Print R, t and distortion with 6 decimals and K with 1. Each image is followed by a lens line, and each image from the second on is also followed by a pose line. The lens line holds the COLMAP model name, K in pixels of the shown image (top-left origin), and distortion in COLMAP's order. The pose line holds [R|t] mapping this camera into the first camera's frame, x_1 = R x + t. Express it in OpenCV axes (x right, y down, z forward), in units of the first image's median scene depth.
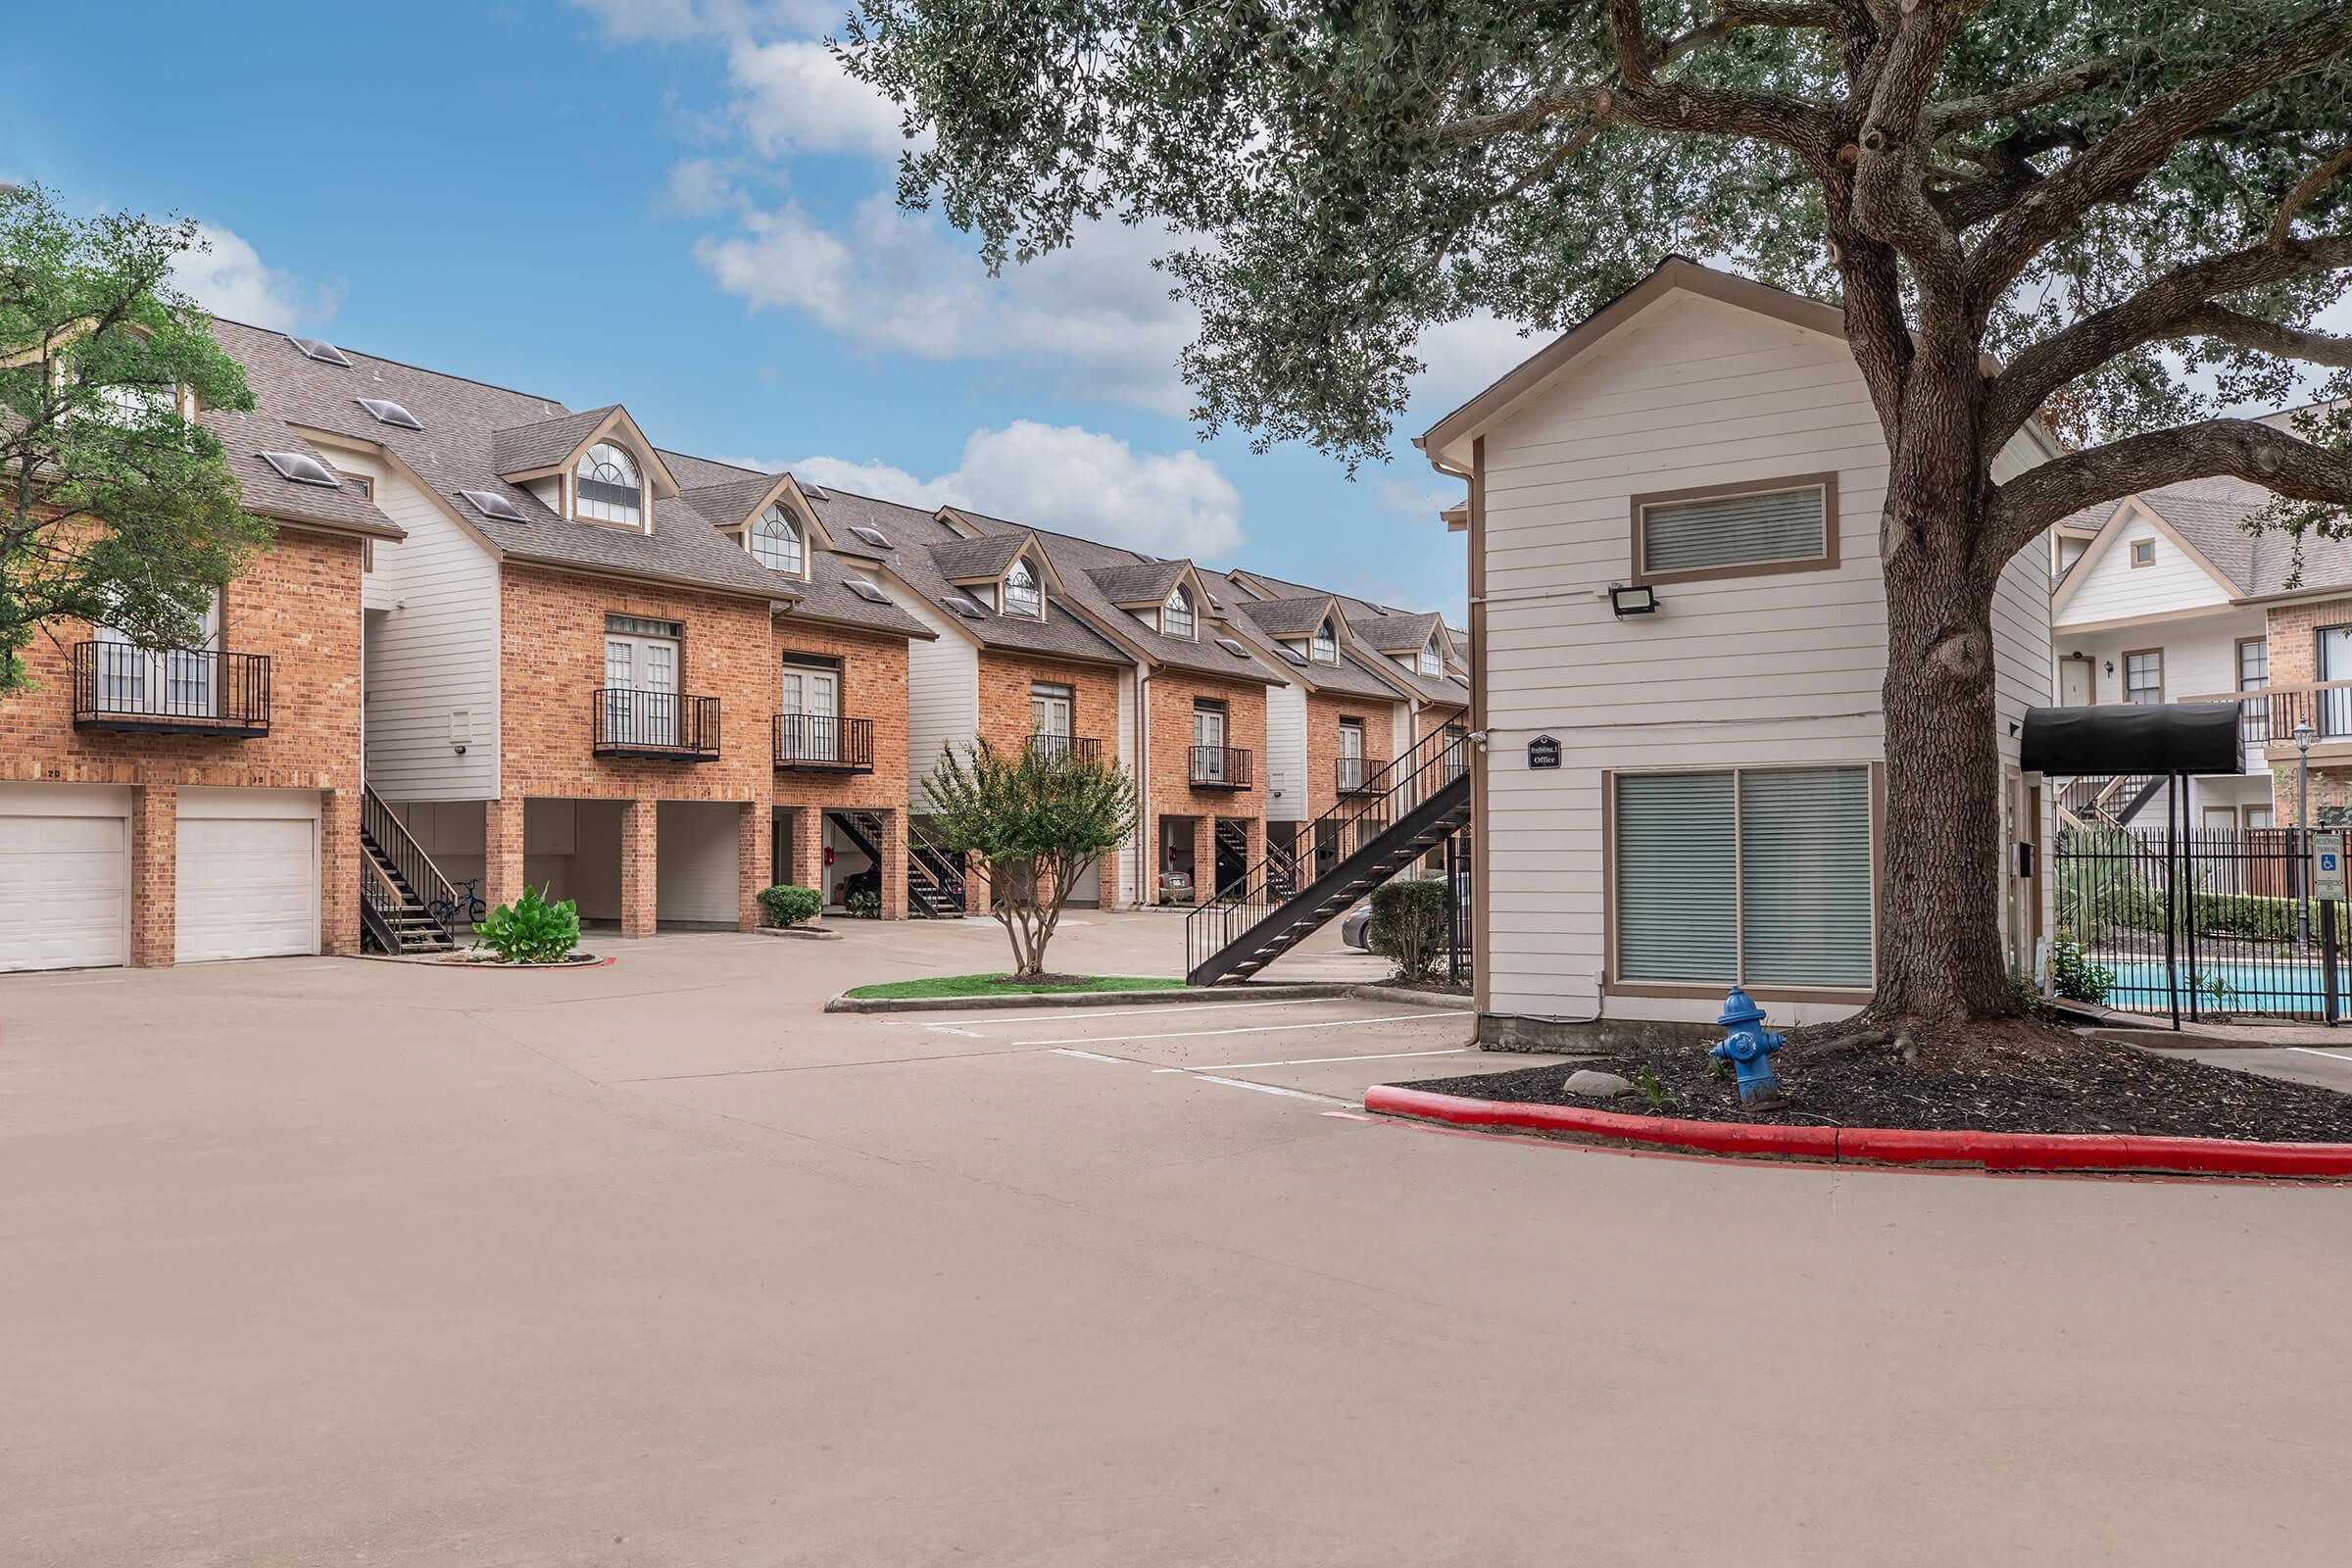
lens RADIAL K [[1865.6, 0, 1209.4], [0, 1865.6, 790.2], [0, 0, 1]] dist [-0.000700, -0.001836]
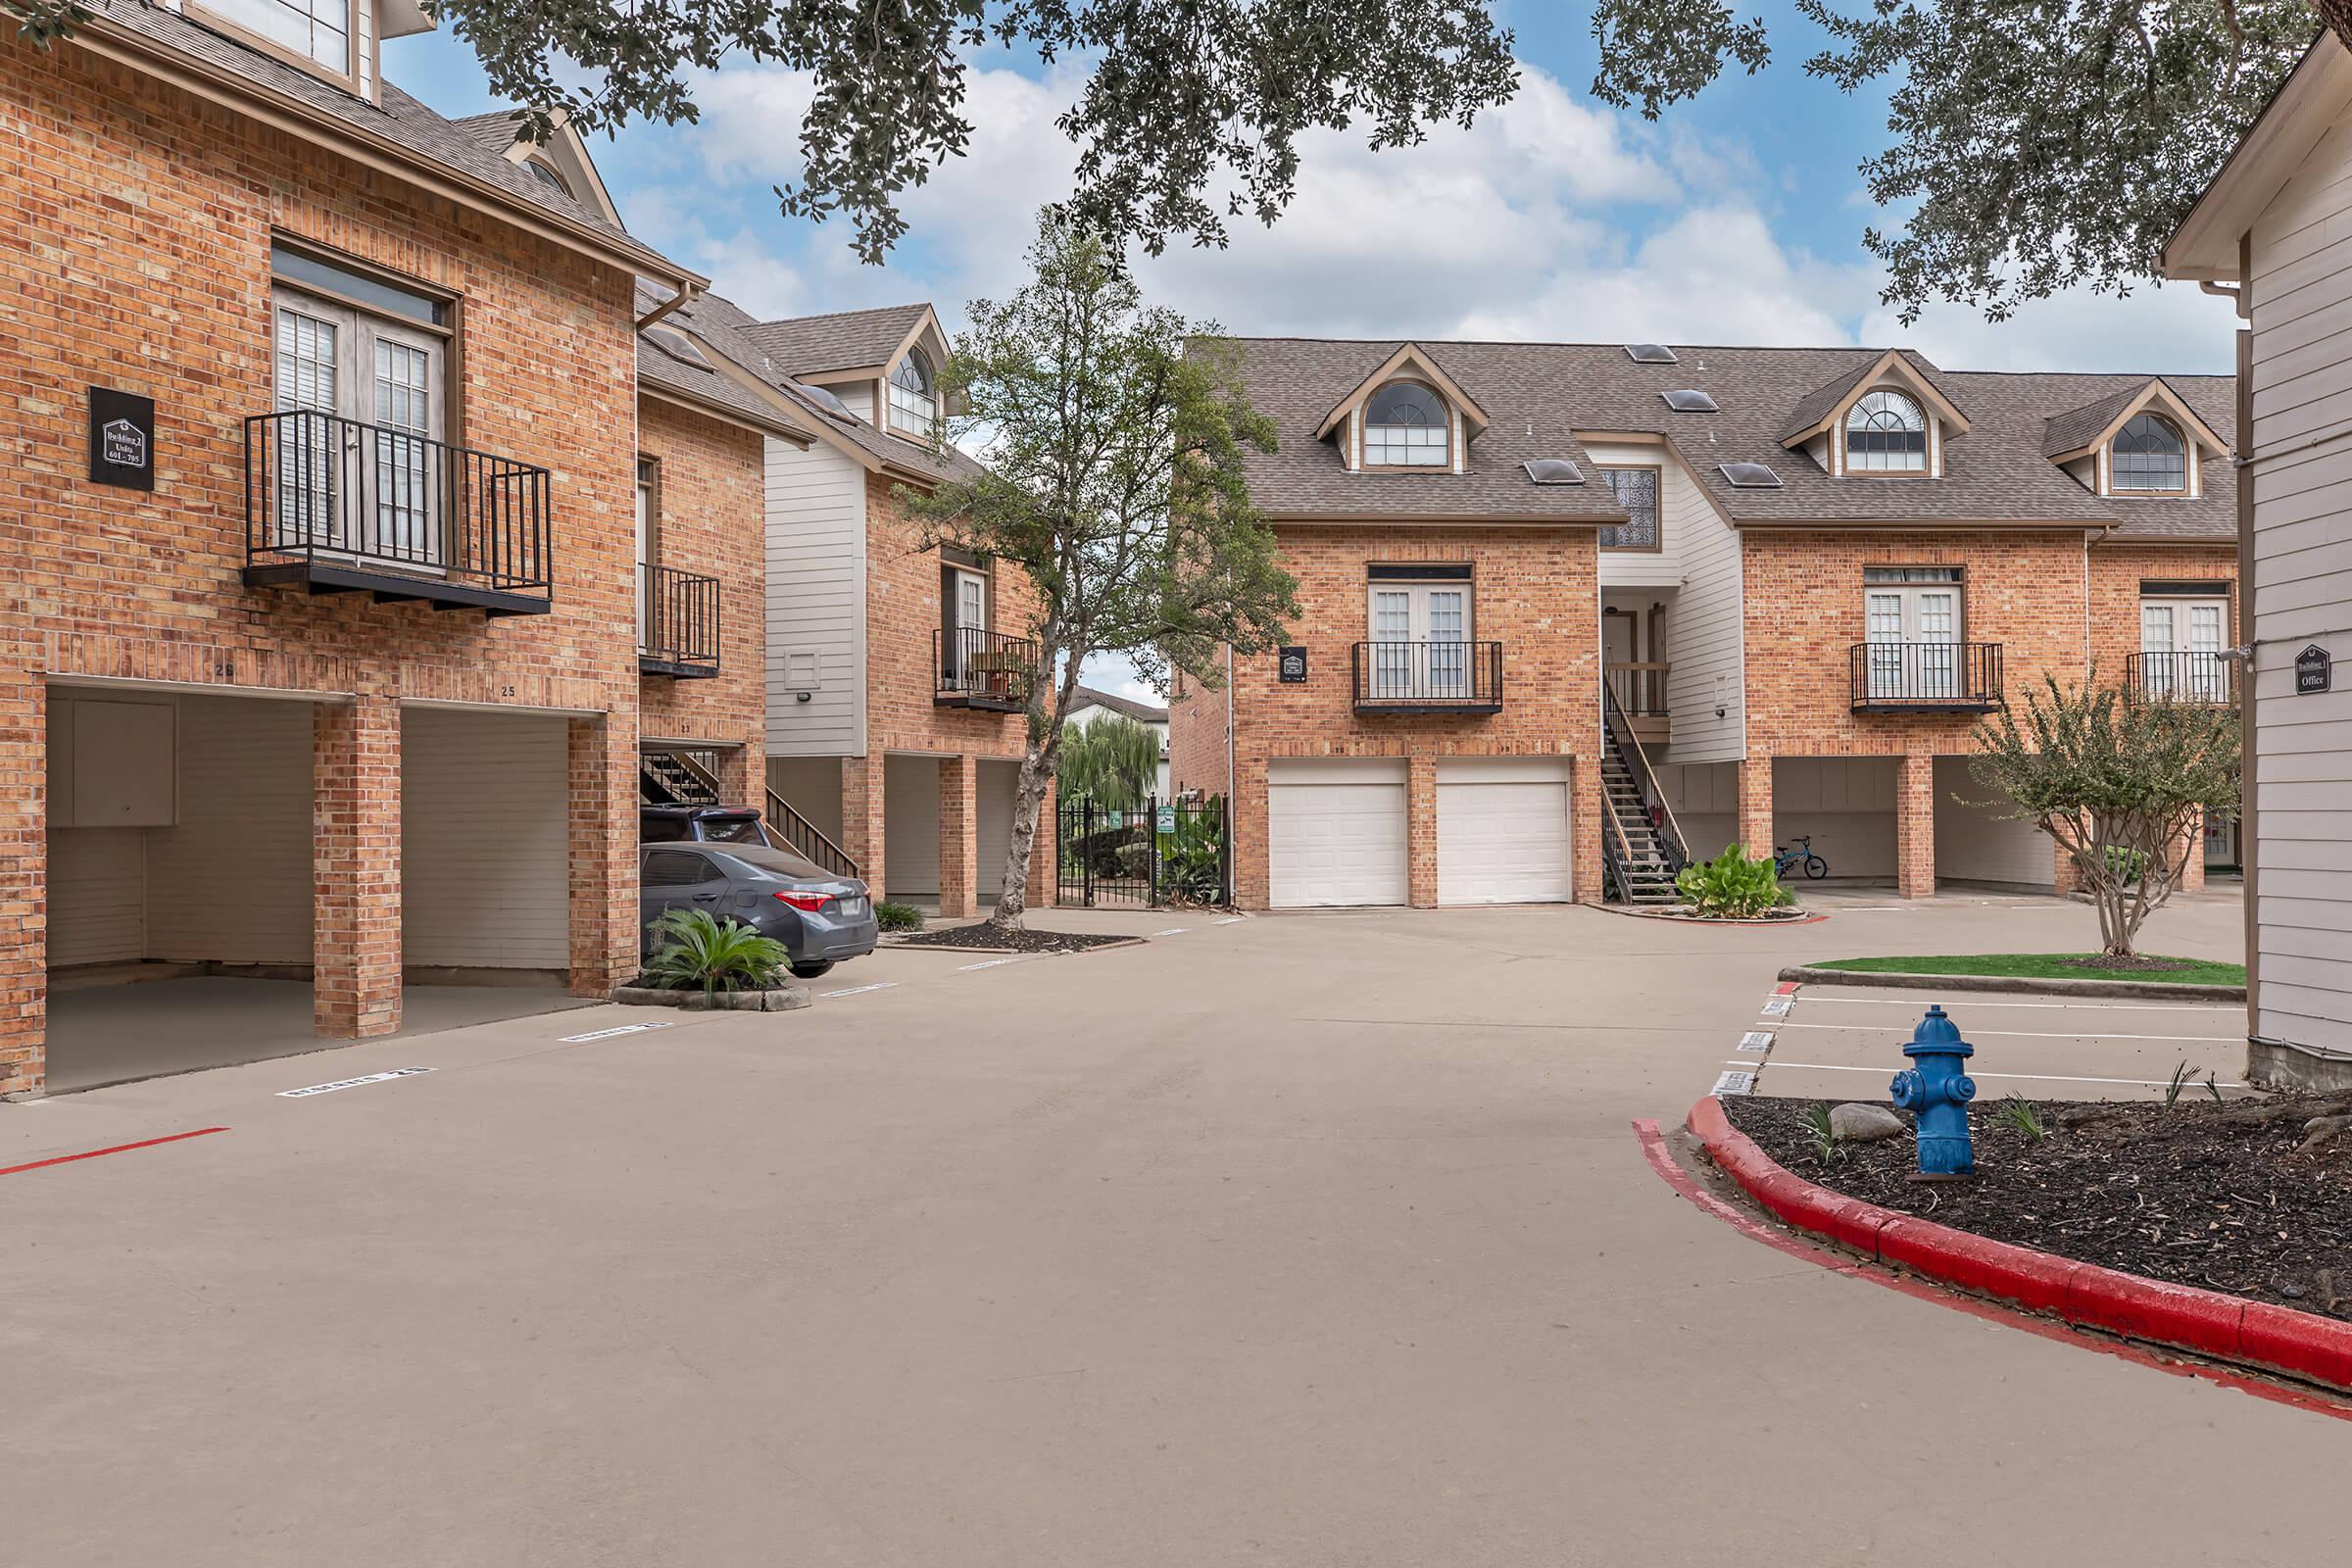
lens RADIAL K [[1865.6, 0, 1209.4], [0, 1865.6, 790.2], [0, 0, 1]] dist [-0.000700, -0.001836]
pose [[0.600810, -0.011296, -0.799312, 0.268608], [0.031284, 0.999466, 0.009391, 0.002863], [0.798779, -0.030647, 0.600843, 0.139718]]
